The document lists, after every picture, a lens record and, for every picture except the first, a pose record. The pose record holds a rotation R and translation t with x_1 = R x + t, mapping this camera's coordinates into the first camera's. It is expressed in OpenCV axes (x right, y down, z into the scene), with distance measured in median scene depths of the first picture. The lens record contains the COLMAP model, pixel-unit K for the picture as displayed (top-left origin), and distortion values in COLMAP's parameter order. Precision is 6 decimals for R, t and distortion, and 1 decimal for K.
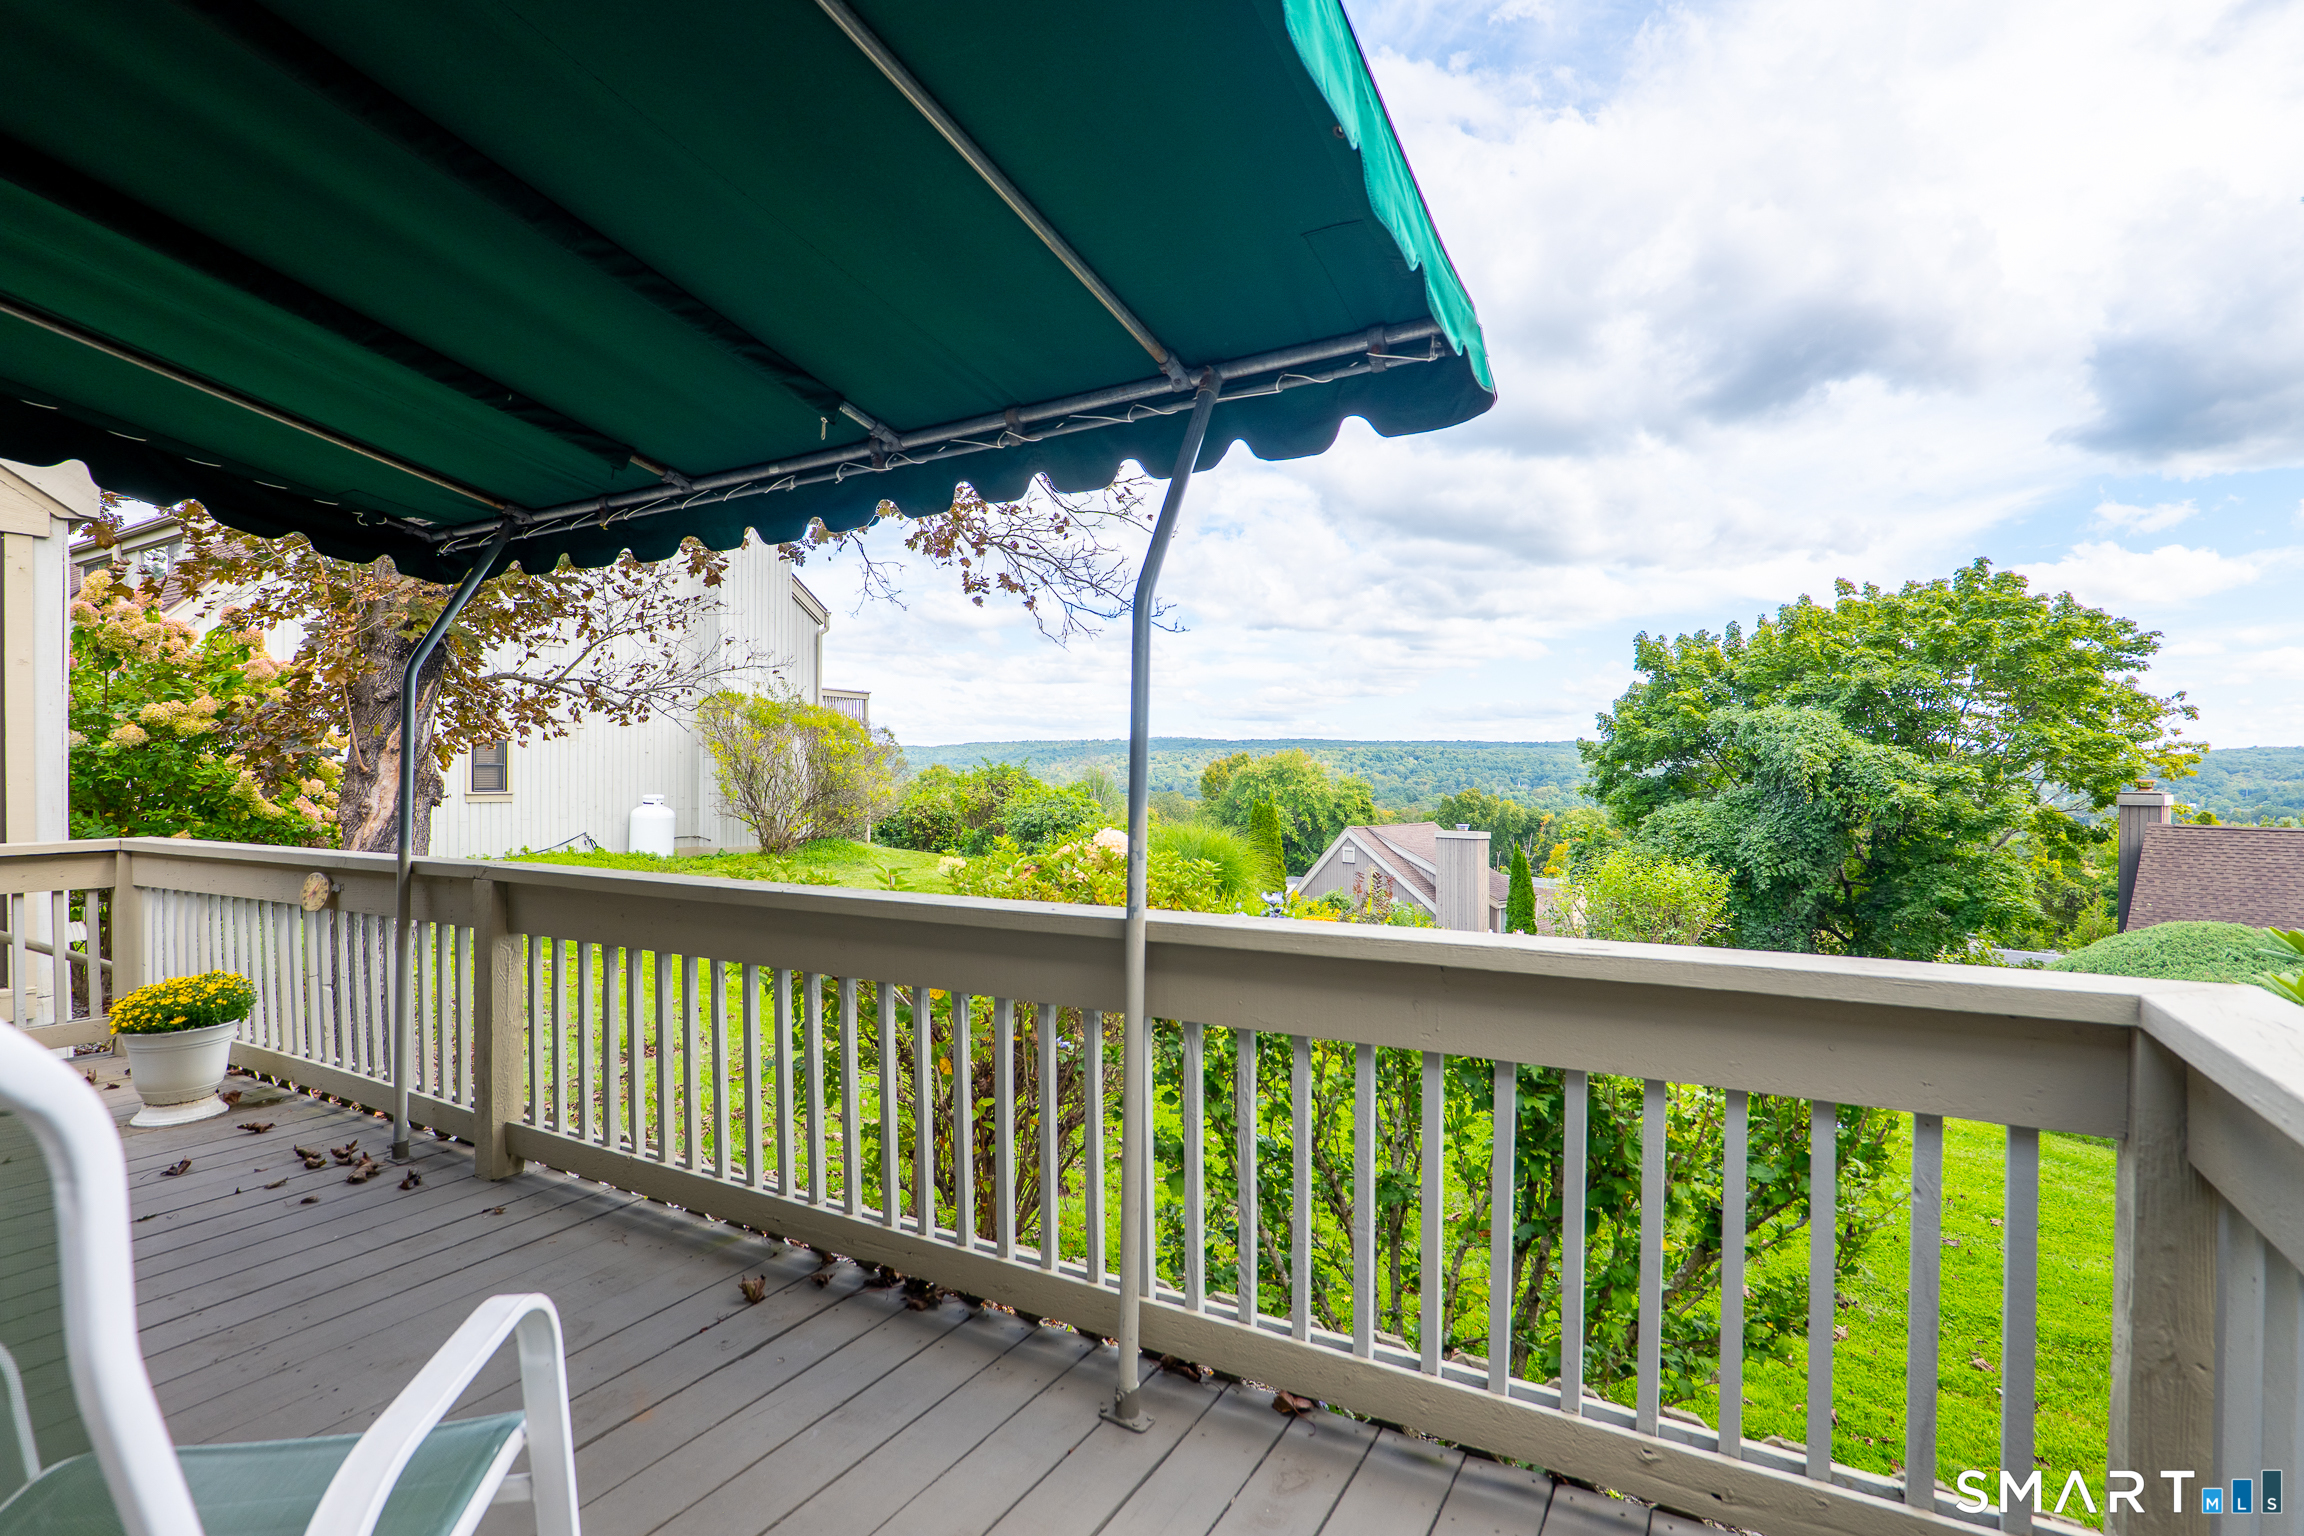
lens RADIAL K [[1074.4, 0, 1161.7], [0, 1074.4, 778.1], [0, 0, 1]] dist [-0.015388, 0.001390]
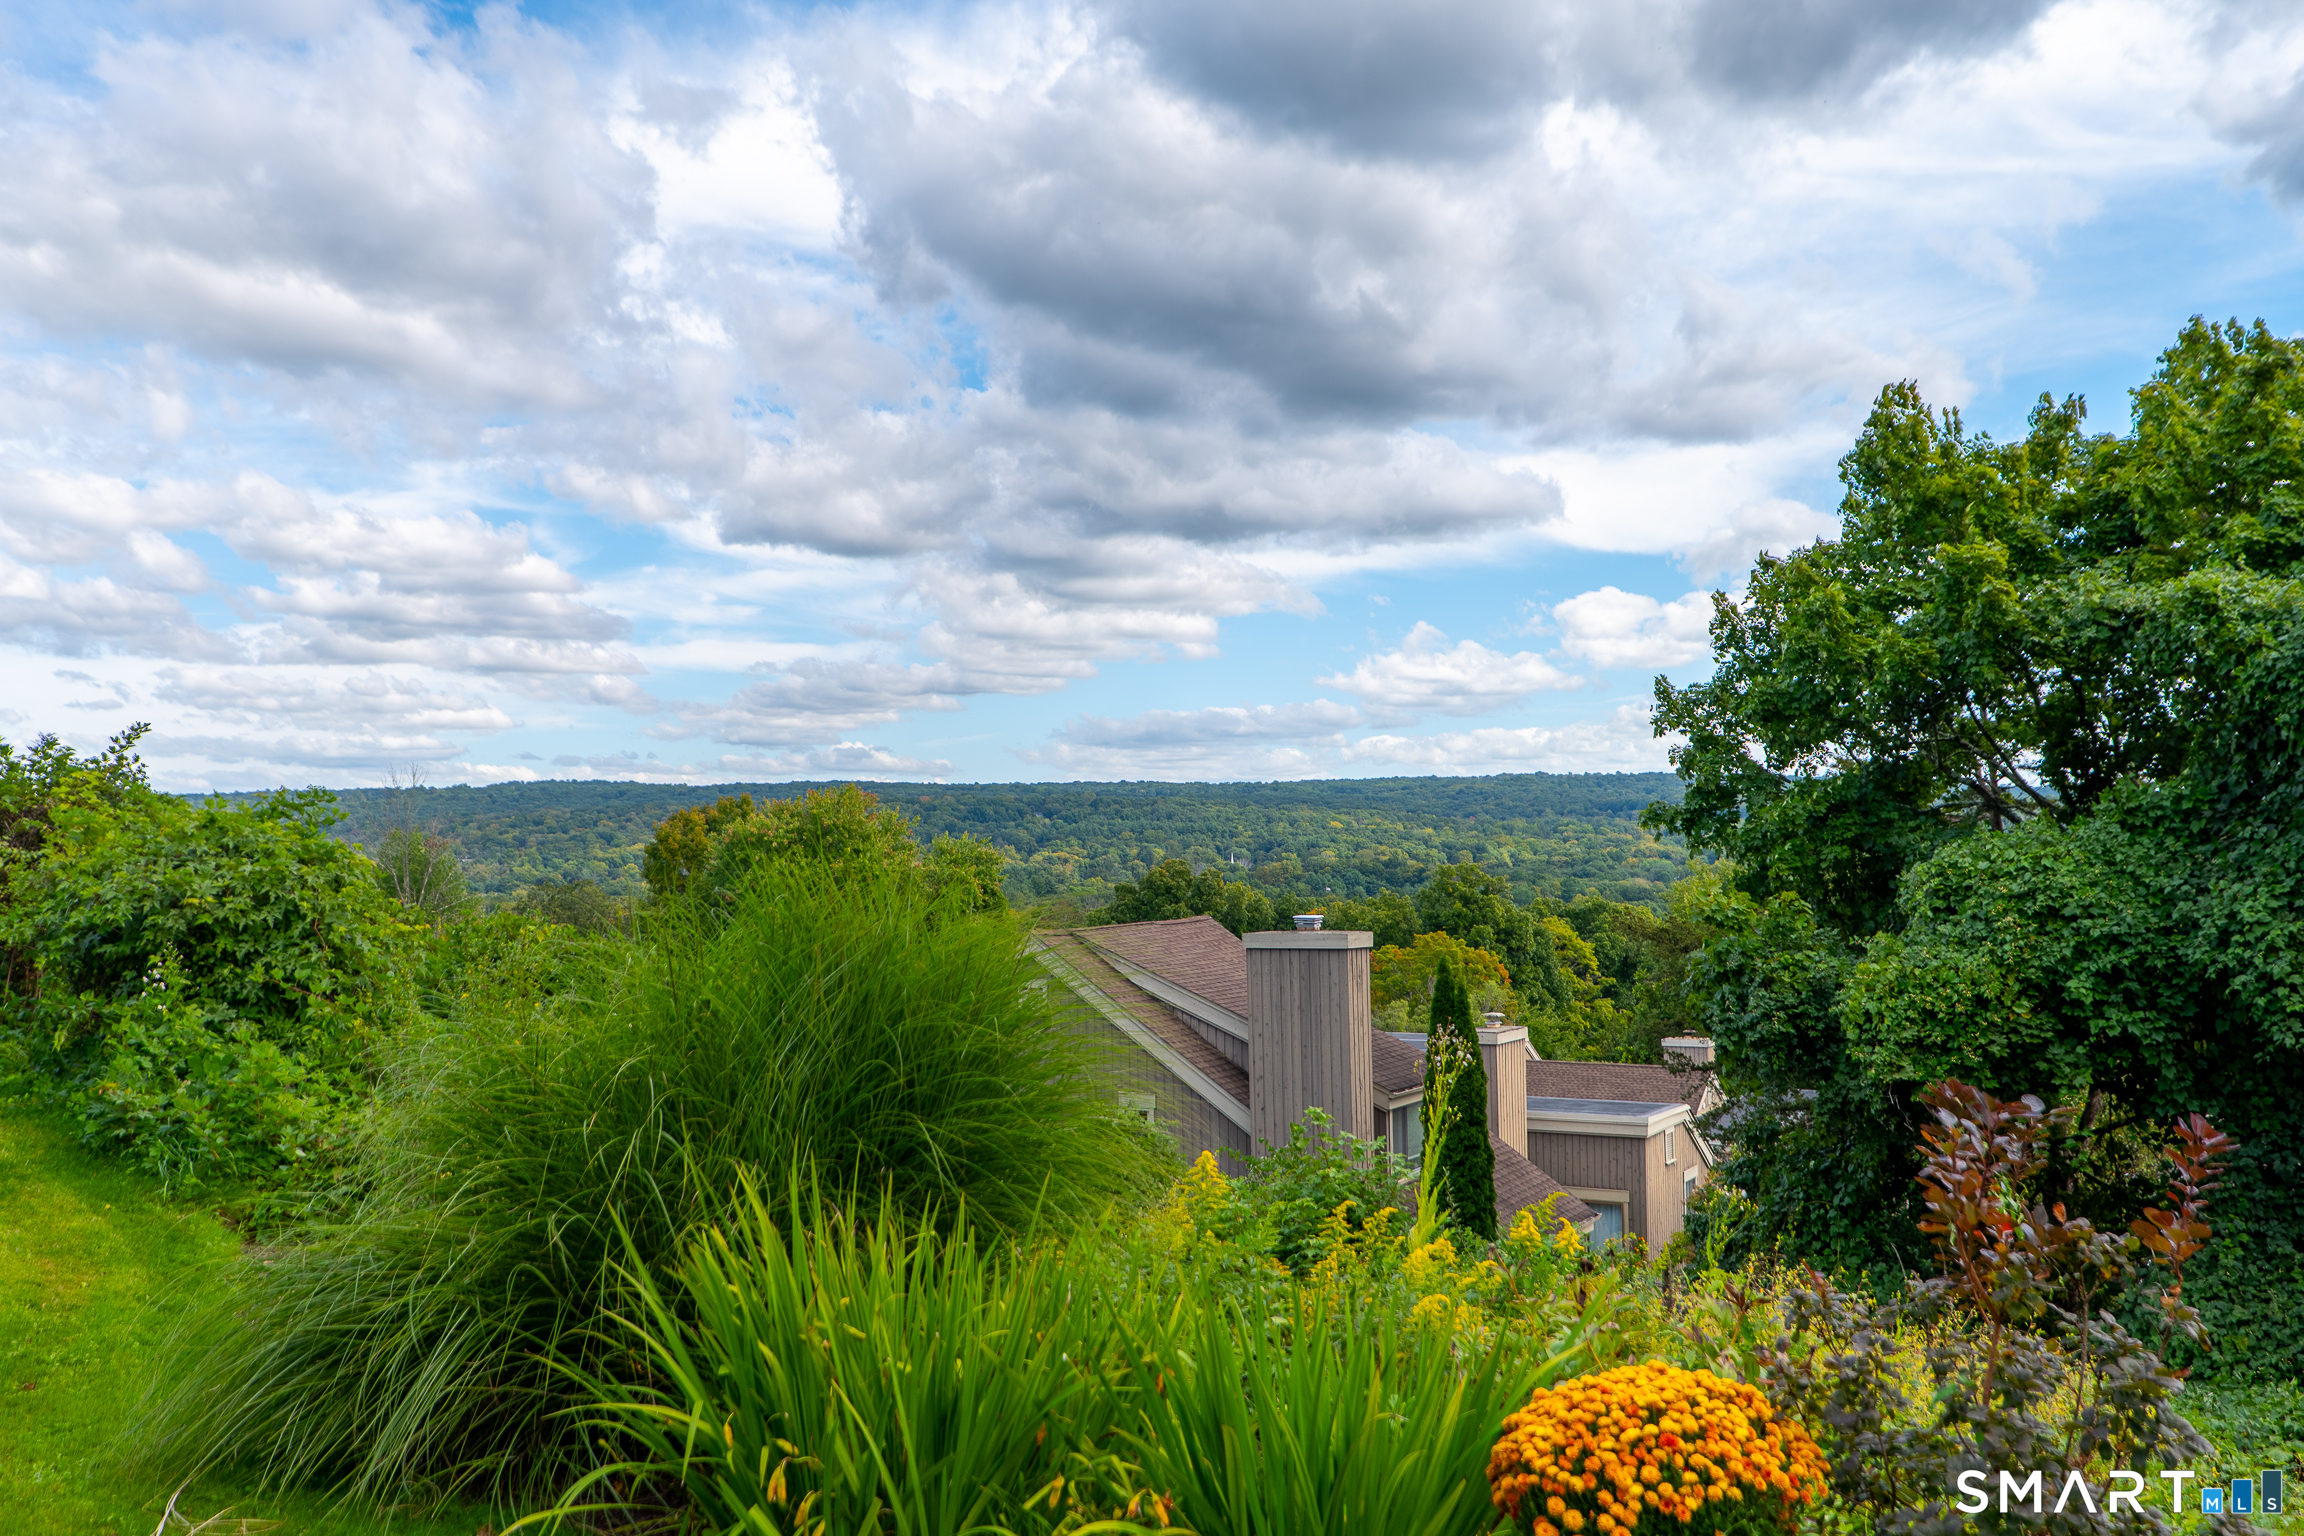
lens RADIAL K [[2038.0, 0, 1142.7], [0, 2038.0, 806.2], [0, 0, 1]] dist [-0.006026, 0.001556]
pose [[0.960547, -0.013069, 0.277811, -0.007950], [0.019840, 0.999570, -0.021576, 0.028659], [-0.277409, 0.026237, 0.960394, 0.443784]]
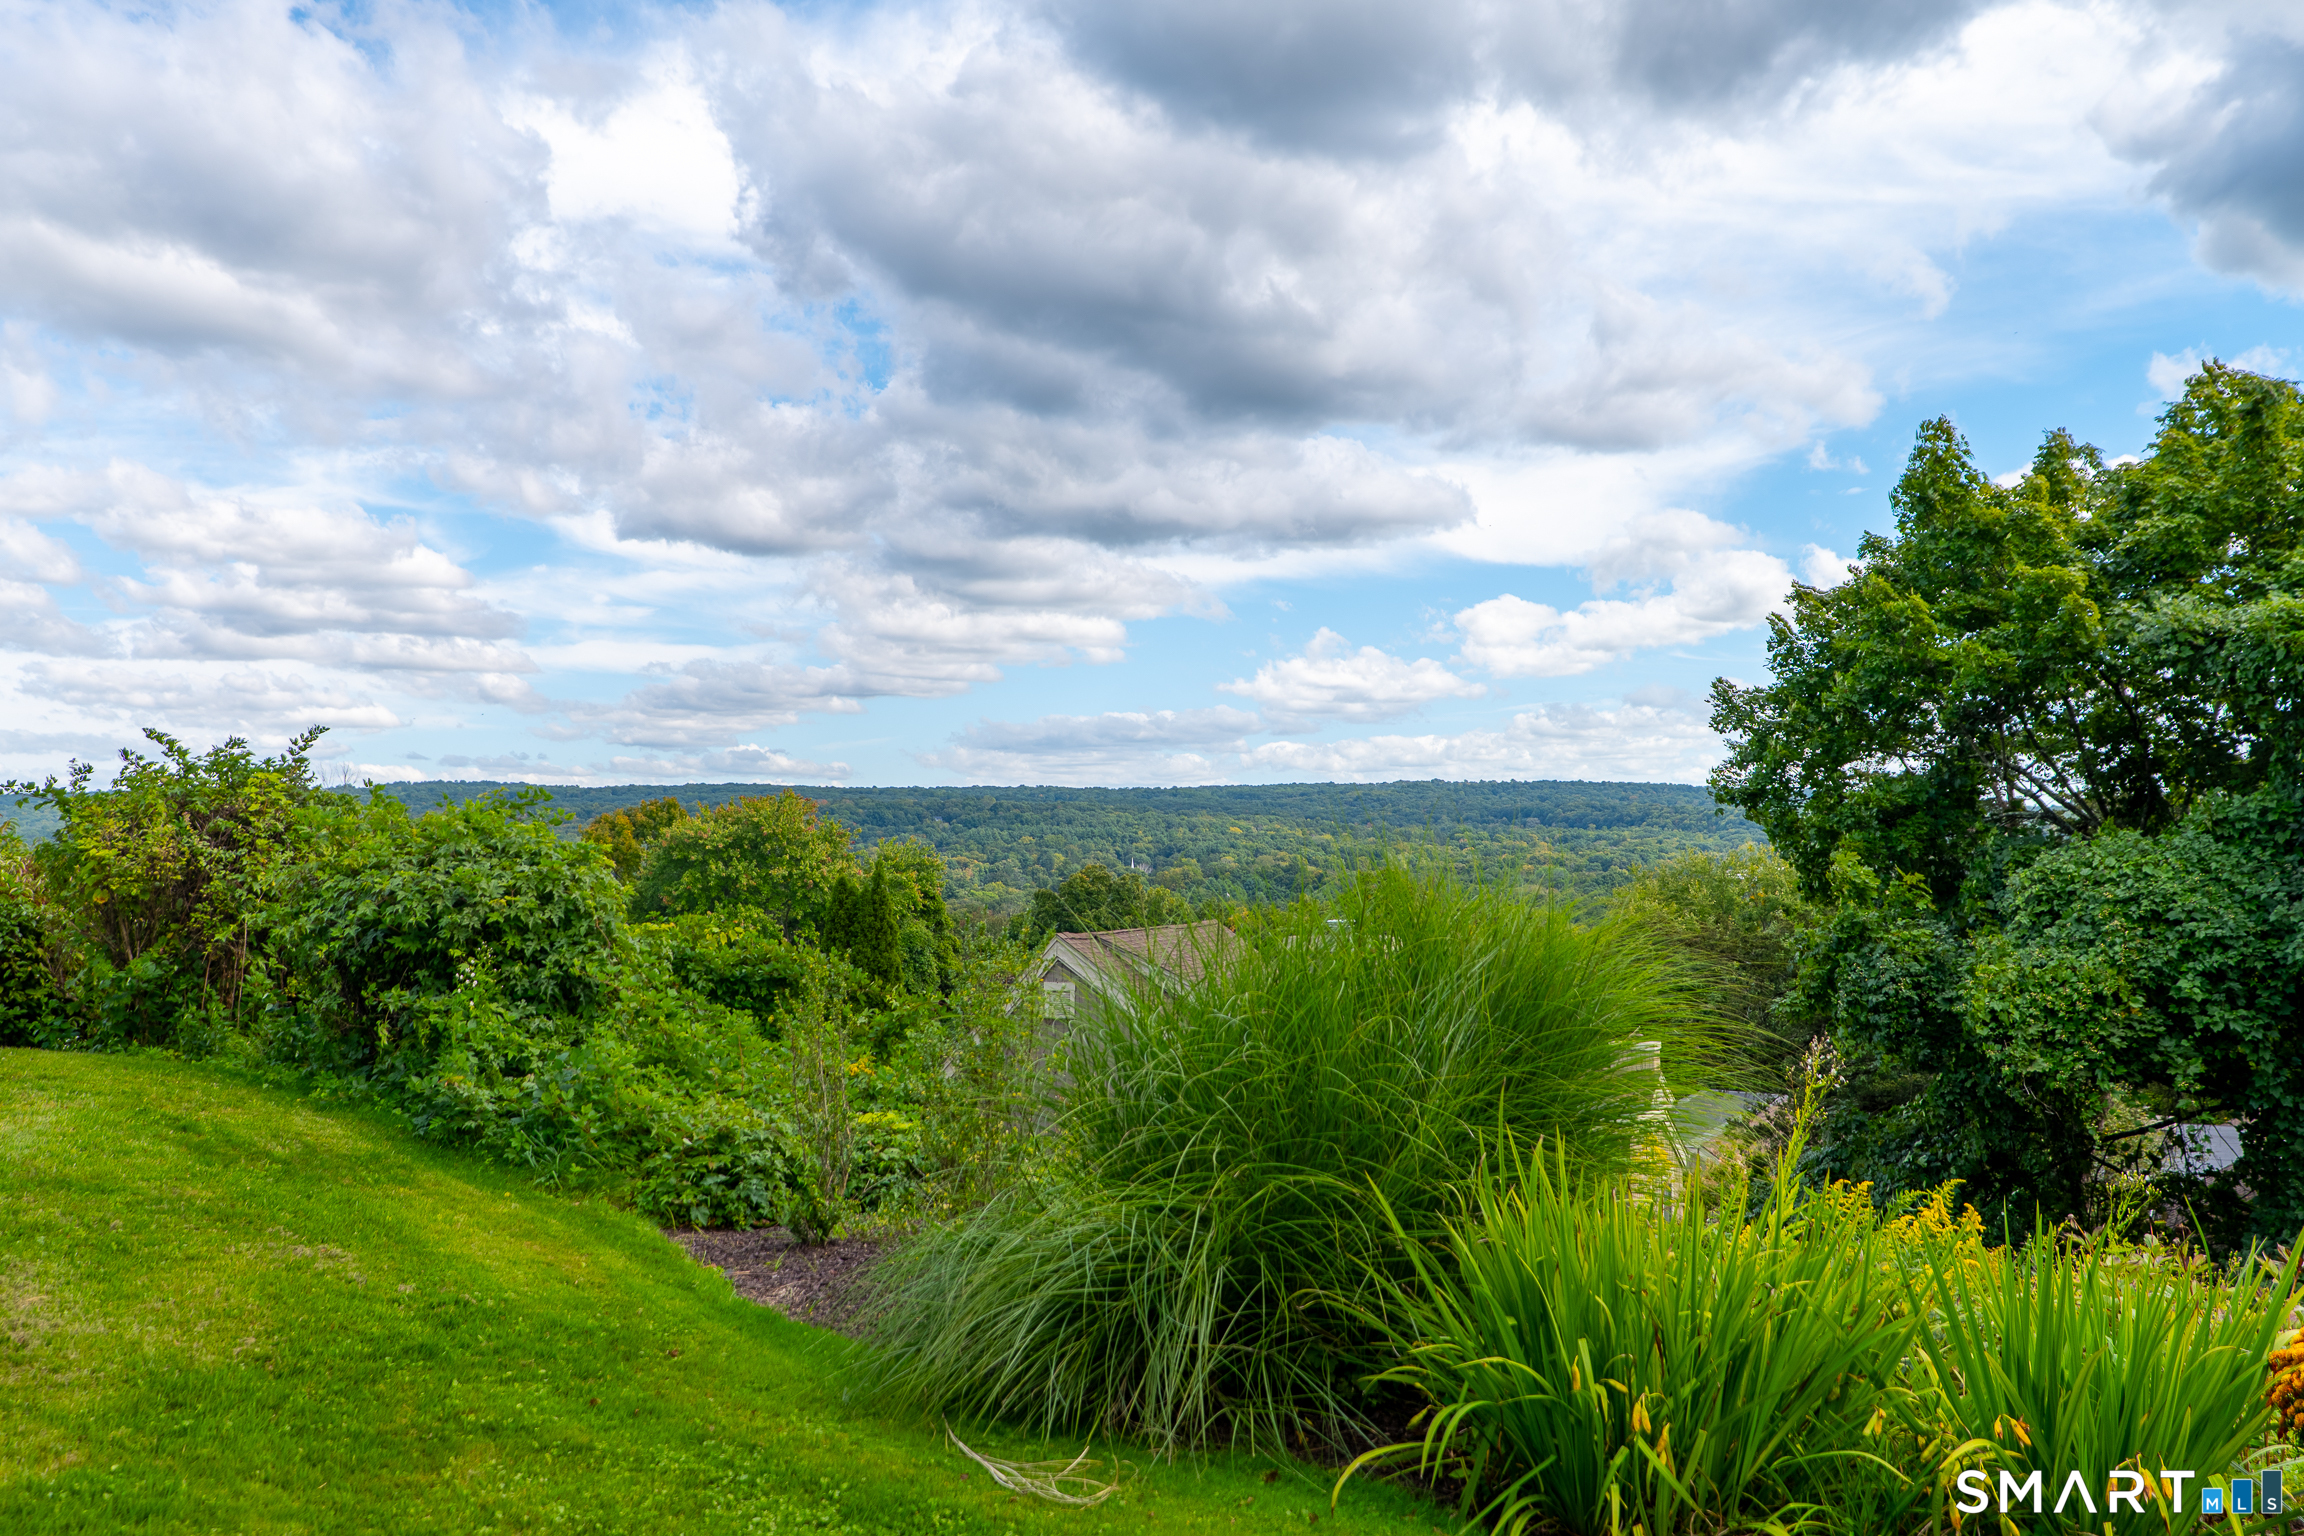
lens RADIAL K [[2035.2, 0, 1152.8], [0, 2035.2, 936.7], [0, 0, 1]] dist [0.008724, -0.013107]
pose [[0.943518, -0.028321, 0.330109, -0.111959], [0.015673, 0.999040, 0.040915, 0.027371], [-0.330951, -0.033430, 0.943056, 0.452057]]
